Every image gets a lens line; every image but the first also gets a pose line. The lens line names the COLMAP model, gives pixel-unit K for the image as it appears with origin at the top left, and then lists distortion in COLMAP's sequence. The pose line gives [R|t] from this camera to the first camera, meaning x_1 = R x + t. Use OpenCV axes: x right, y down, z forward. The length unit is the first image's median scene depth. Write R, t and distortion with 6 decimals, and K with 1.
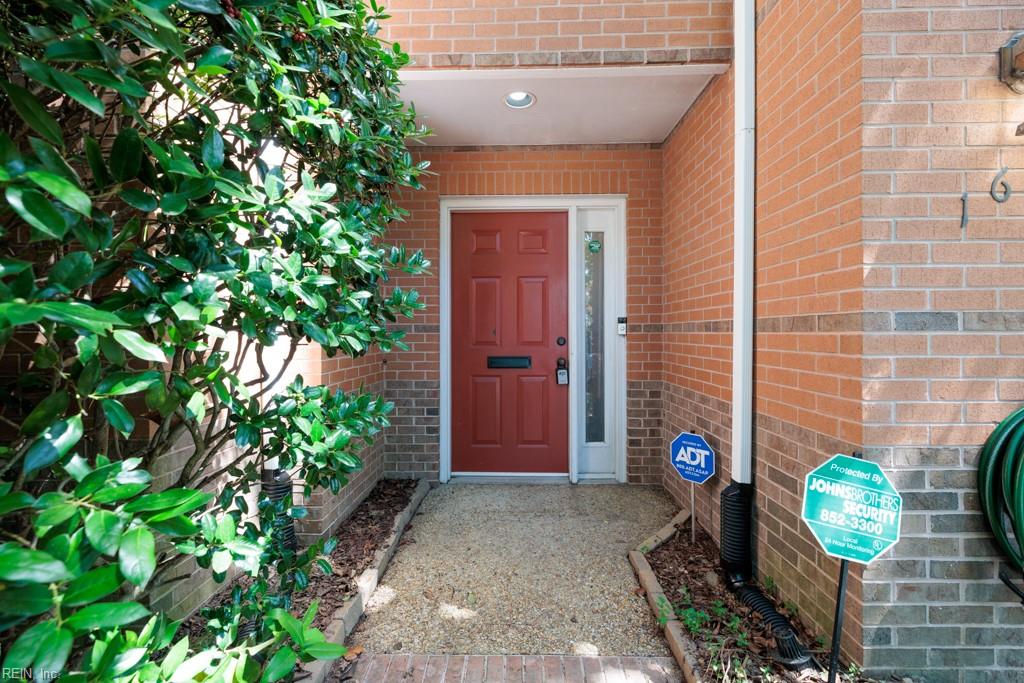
lens RADIAL K [[410.4, 0, 501.8], [0, 410.4, 335.6], [0, 0, 1]] dist [0.002237, 0.000357]
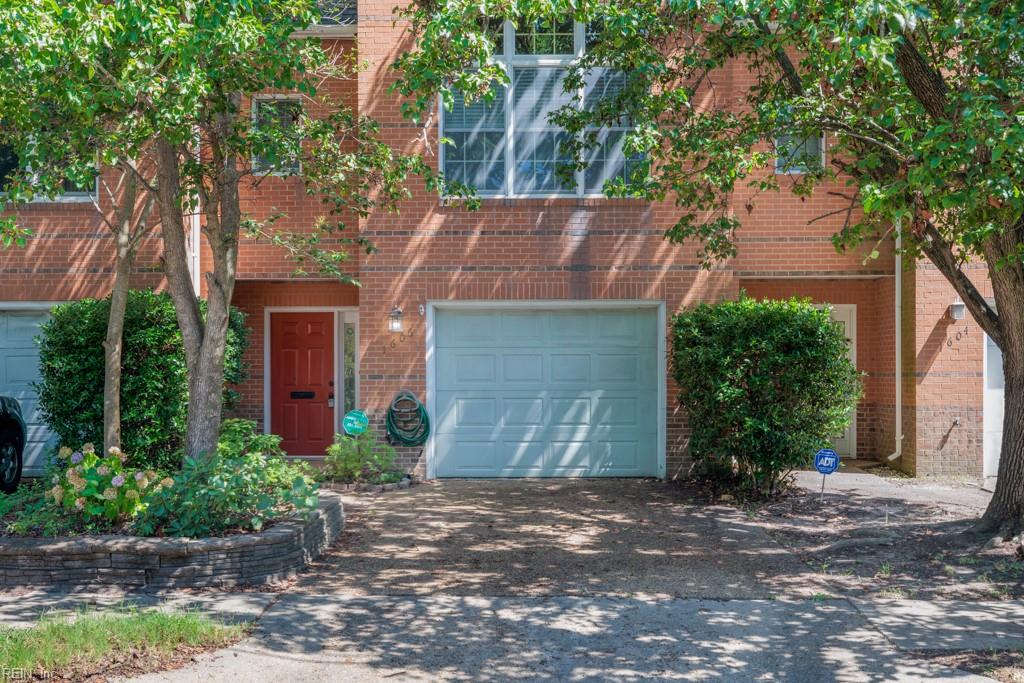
lens RADIAL K [[1198.8, 0, 526.0], [0, 1198.8, 371.3], [0, 0, 1]] dist [0.036257, 0.000000]
pose [[0.999988, -0.000807, 0.004728, 1.033223], [0.000840, 0.999975, -0.007011, -0.003299], [-0.004722, 0.007015, 0.999964, -4.544485]]
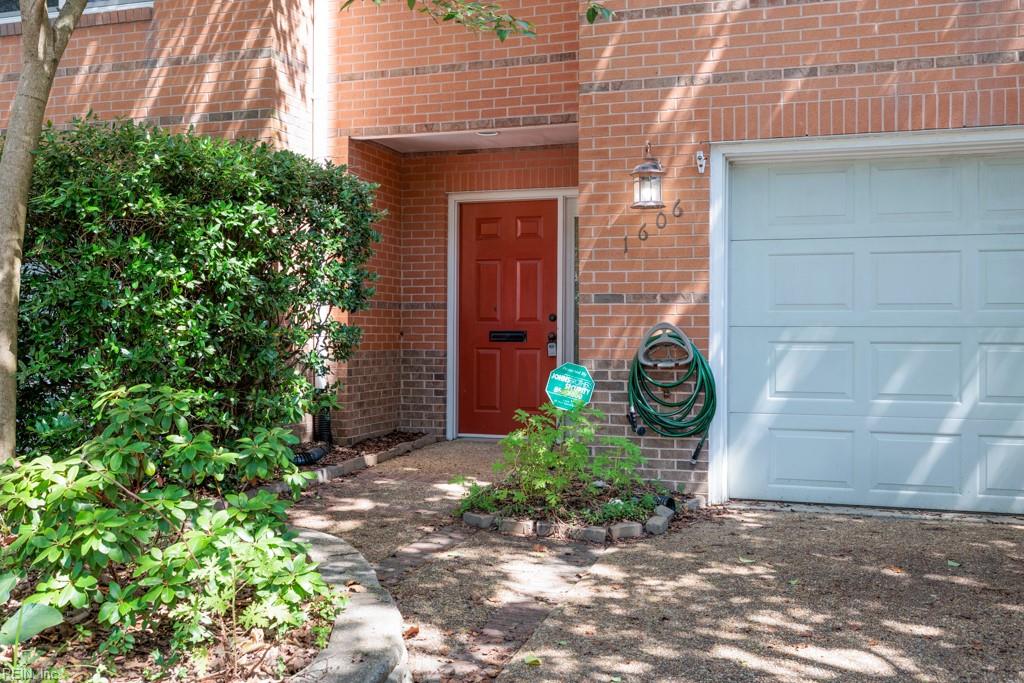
lens RADIAL K [[971.6, 0, 514.7], [0, 971.6, 335.0], [0, 0, 1]] dist [0.002143, 0.000000]
pose [[0.958089, 0.006714, -0.286392, 0.832347], [-0.006766, 0.999977, 0.000808, 0.062146], [0.286391, 0.001164, 0.958112, -1.599532]]
